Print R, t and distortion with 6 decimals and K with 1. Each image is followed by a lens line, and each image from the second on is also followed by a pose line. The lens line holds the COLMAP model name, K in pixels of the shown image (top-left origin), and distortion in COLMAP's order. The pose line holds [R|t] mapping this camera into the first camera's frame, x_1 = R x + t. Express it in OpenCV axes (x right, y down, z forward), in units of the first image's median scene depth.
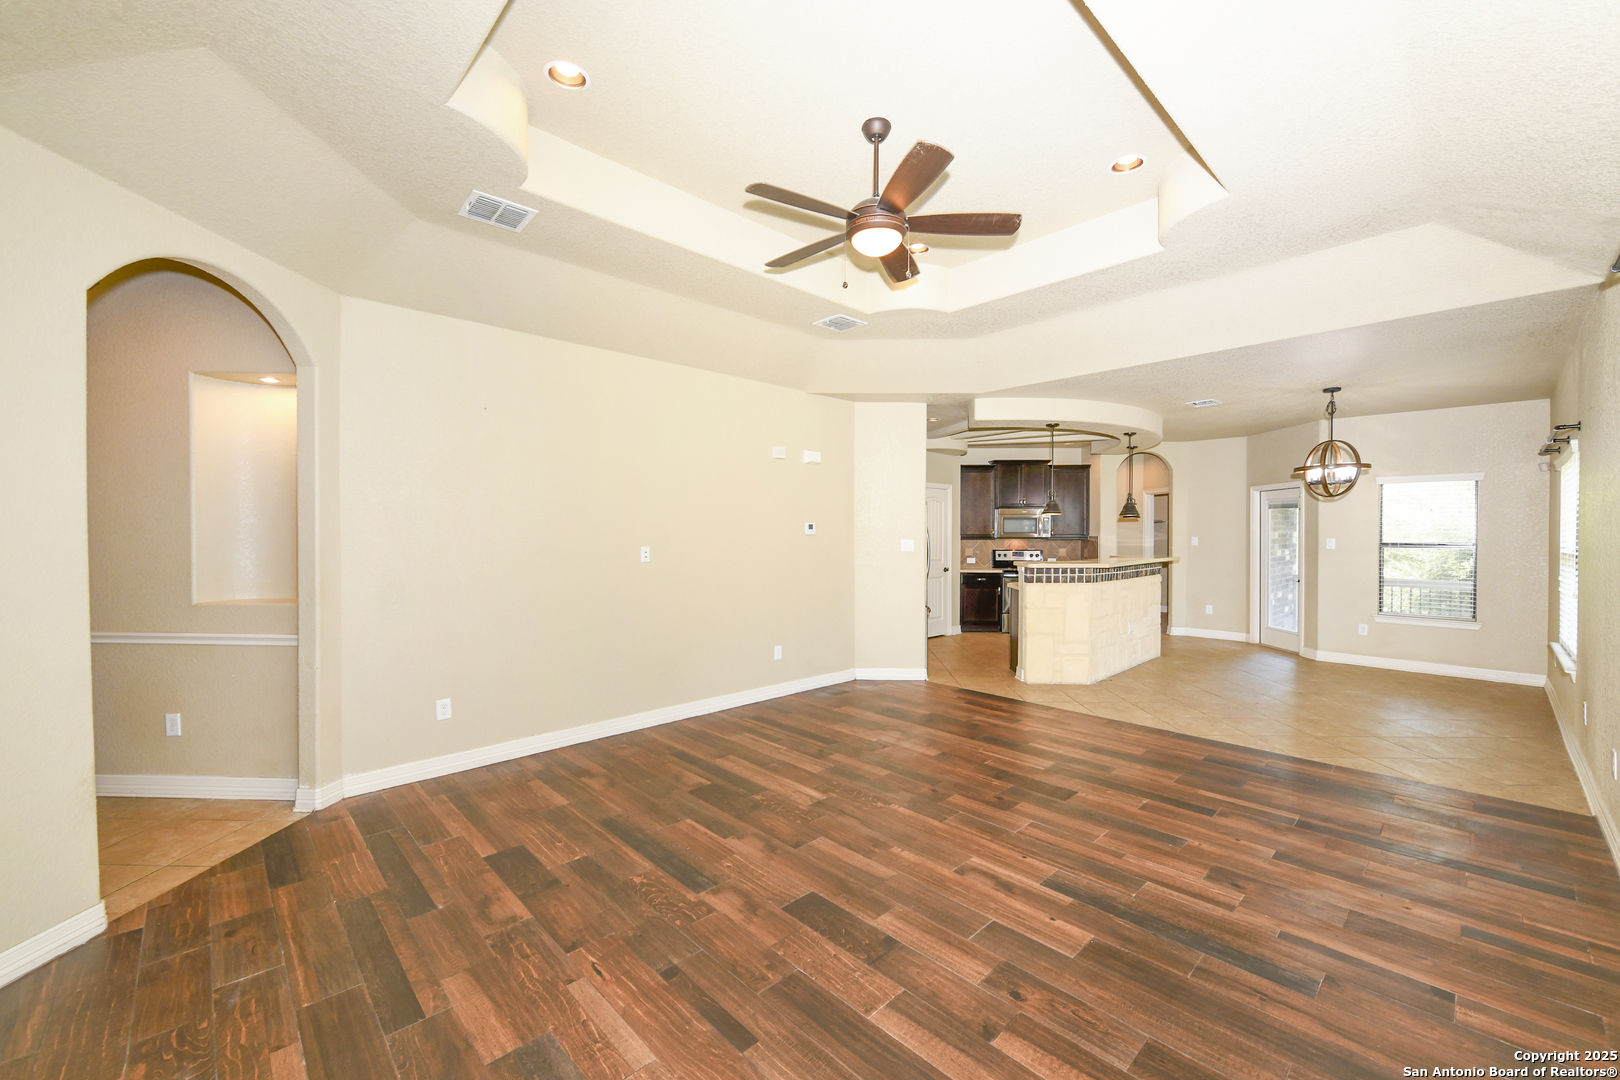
lens RADIAL K [[651.9, 0, 813.5], [0, 651.9, 535.6], [0, 0, 1]] dist [0.003246, 0.000285]
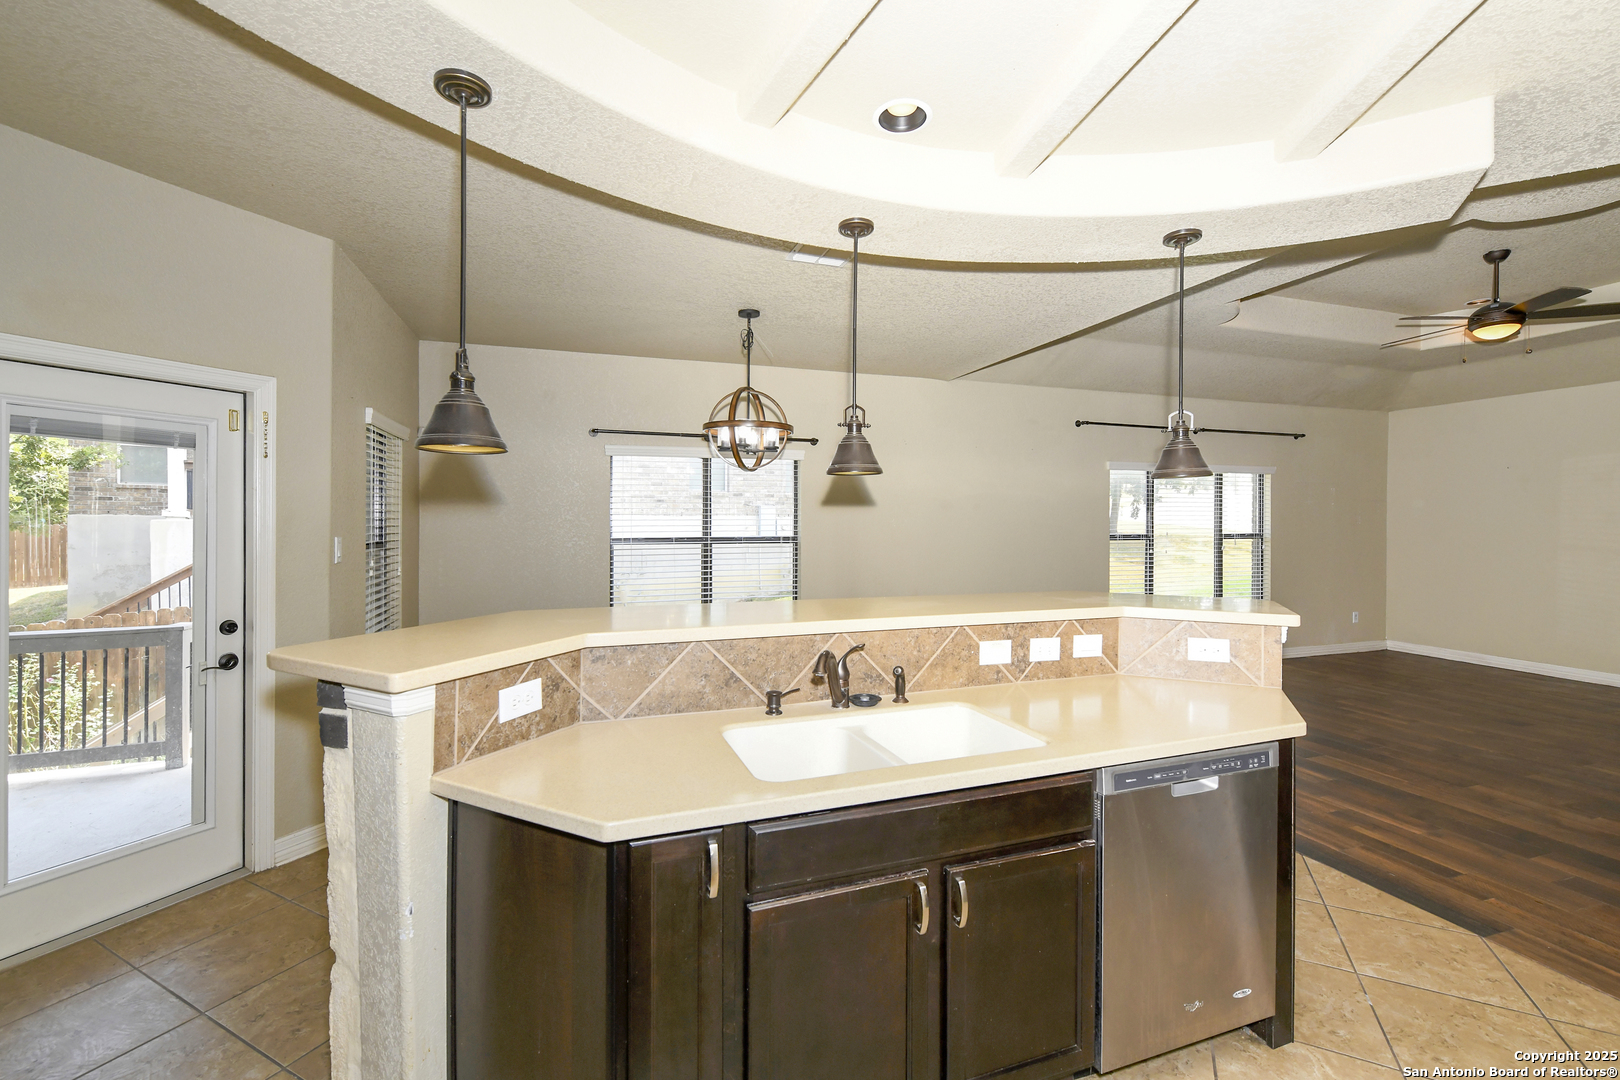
lens RADIAL K [[676.1, 0, 808.4], [0, 676.1, 520.4], [0, 0, 1]] dist [0.001023, -0.000367]
pose [[-0.901109, -0.000528, 0.433593, 0.710639], [0.000966, 0.999994, 0.003225, -0.015040], [-0.433592, 0.003325, -0.901103, 2.630068]]
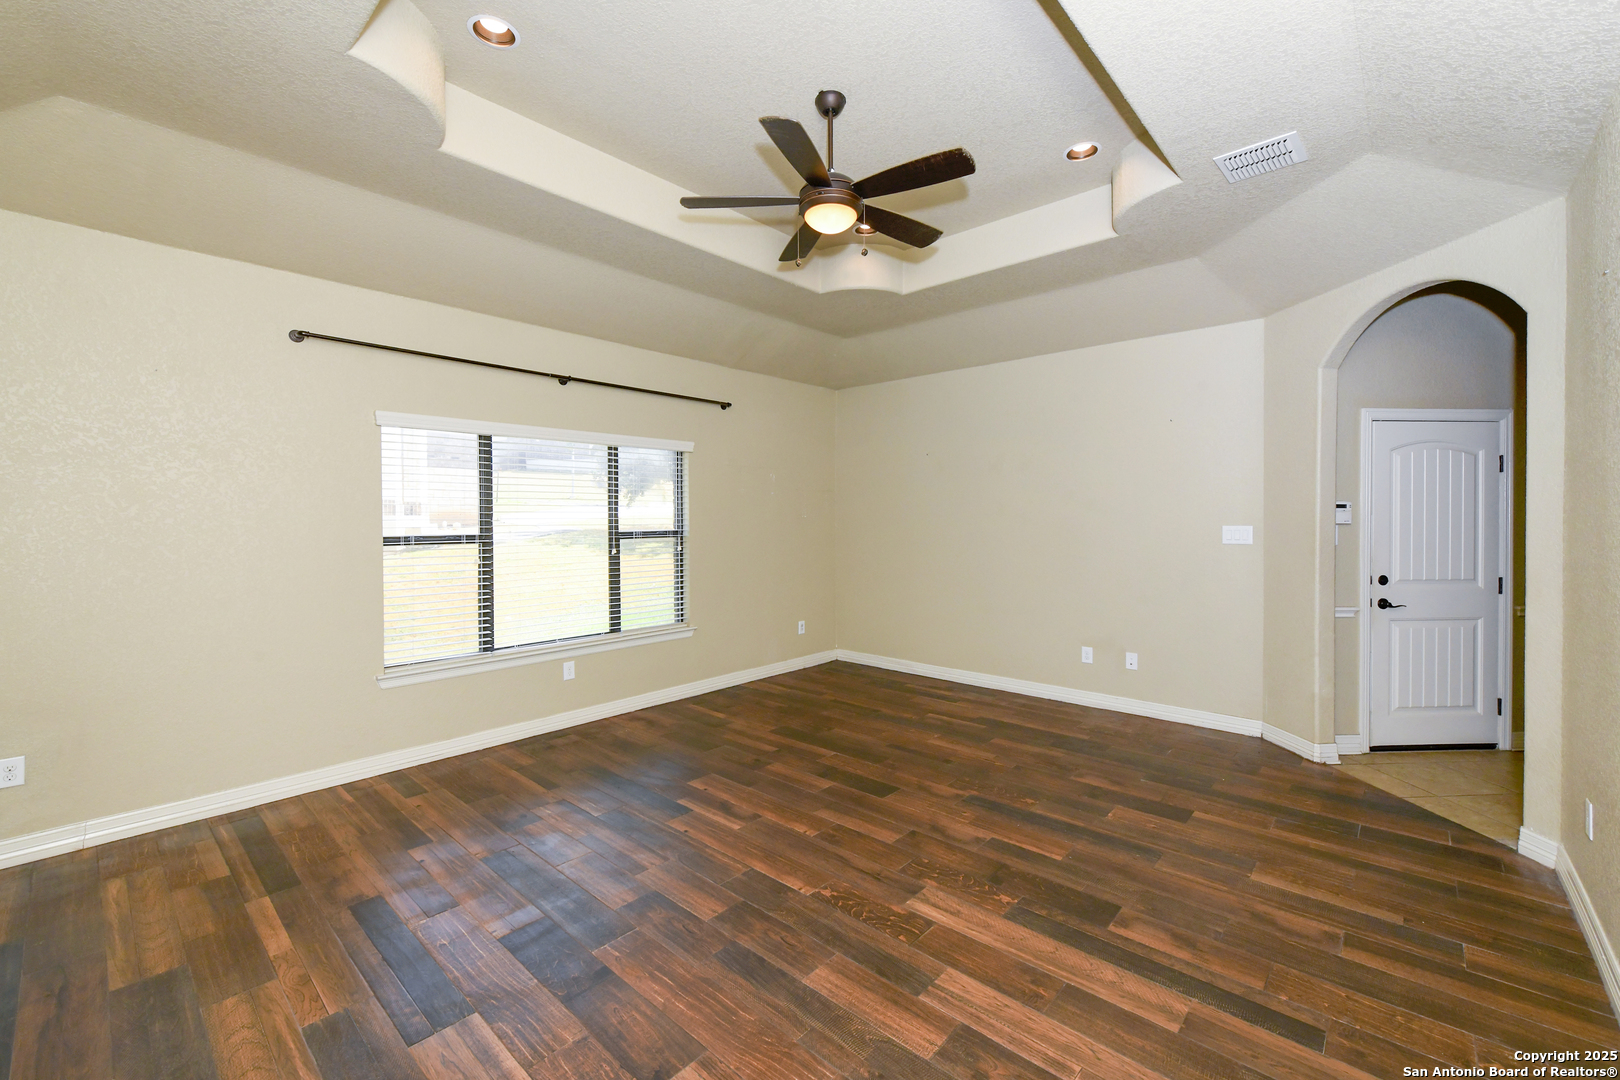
lens RADIAL K [[664.6, 0, 813.7], [0, 664.6, 523.5], [0, 0, 1]] dist [0.001128, -0.000296]
pose [[-0.997499, 0.003277, -0.070600, 0.164070], [0.002439, 0.999926, 0.011943, 0.002423], [0.070634, 0.011741, -0.997433, 1.700562]]
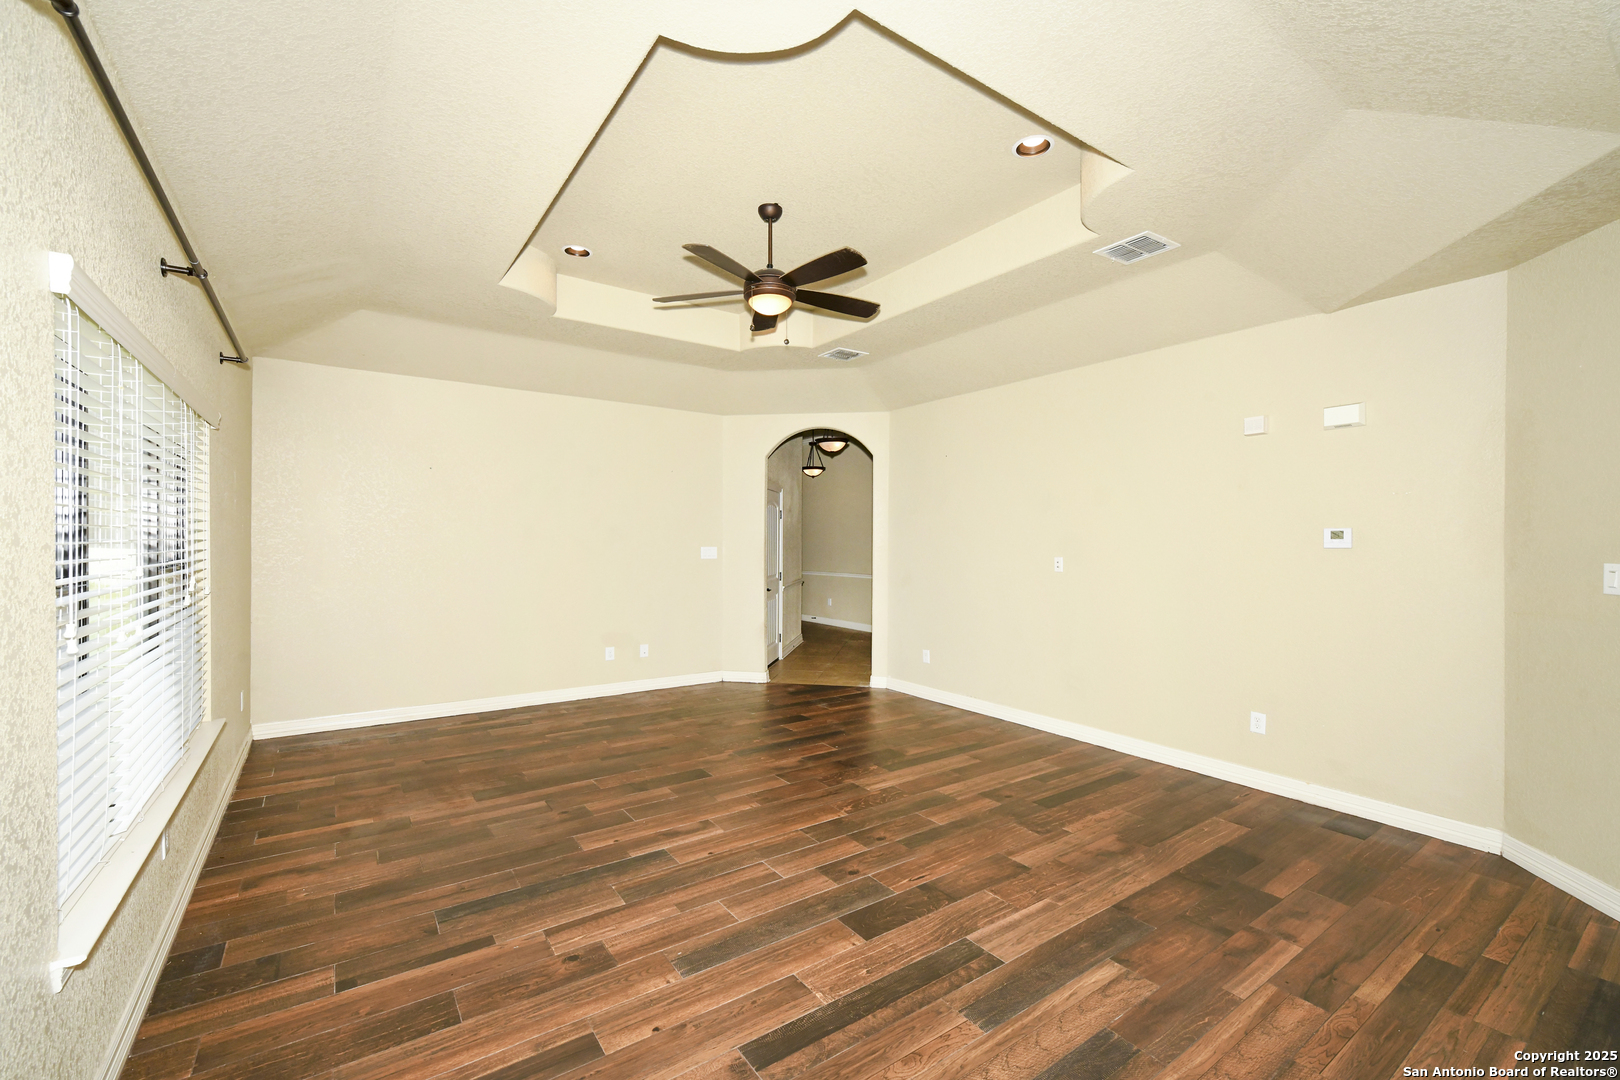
lens RADIAL K [[674.3, 0, 810.0], [0, 674.3, 540.0], [0, 0, 1]] dist [-0.000691, -0.000095]
pose [[-0.156723, -0.003261, -0.987637, 1.097085], [-0.011359, 0.999934, -0.001499, 0.013022], [0.987577, 0.010984, -0.156750, 1.088824]]
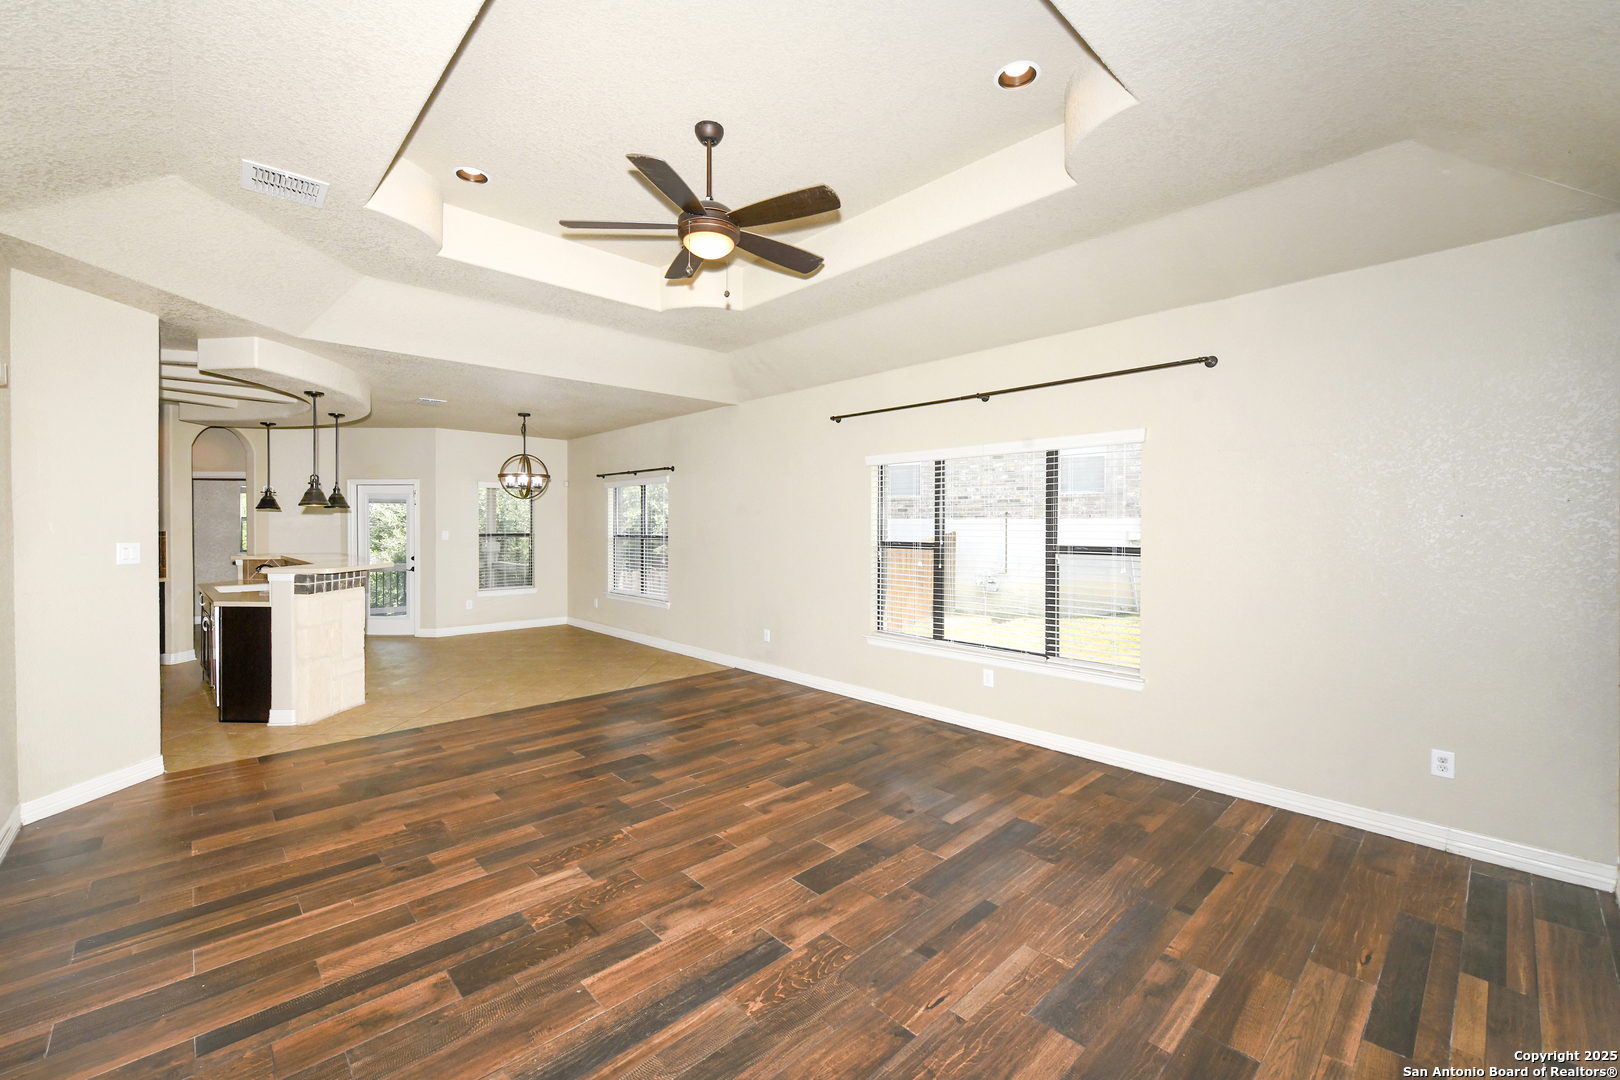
lens RADIAL K [[658.7, 0, 810.3], [0, 658.7, 521.9], [0, 0, 1]] dist [-0.000093, 0.000184]
pose [[0.003935, 0.001031, 0.999992, -0.788489], [0.006100, 0.999981, -0.001055, -0.013160], [-0.999974, 0.006104, 0.003929, 0.726117]]
